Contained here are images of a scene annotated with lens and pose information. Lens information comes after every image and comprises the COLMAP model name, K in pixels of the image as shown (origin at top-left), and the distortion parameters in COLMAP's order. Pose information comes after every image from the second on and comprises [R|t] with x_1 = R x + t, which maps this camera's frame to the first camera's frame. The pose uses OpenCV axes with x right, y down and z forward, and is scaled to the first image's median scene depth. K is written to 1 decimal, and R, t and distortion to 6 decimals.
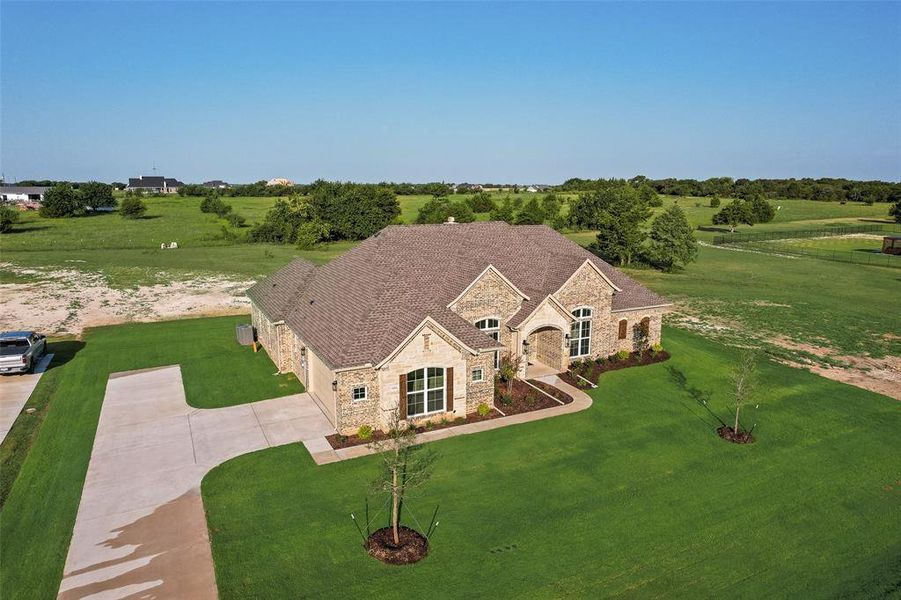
lens RADIAL K [[598.3, 0, 451.4], [0, 598.3, 294.9], [0, 0, 1]] dist [-0.060750, -0.001365]
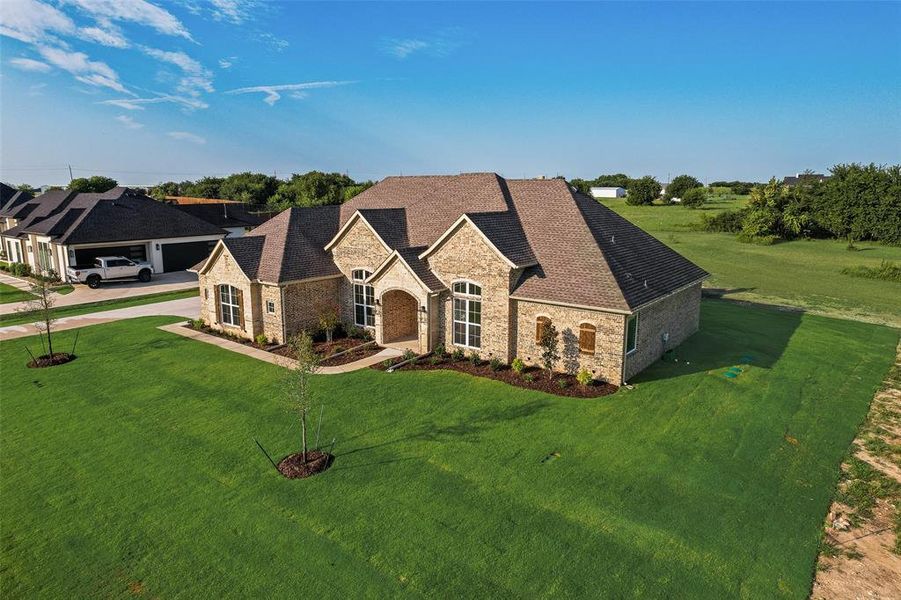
lens RADIAL K [[598.3, 0, 450.7], [0, 598.3, 297.9], [0, 0, 1]] dist [-0.060750, -0.001365]
pose [[0.413285, 0.156210, -0.897103, 0.969433], [-0.162218, 0.982048, 0.096269, -0.029143], [0.896036, 0.105740, 0.431206, 0.726321]]
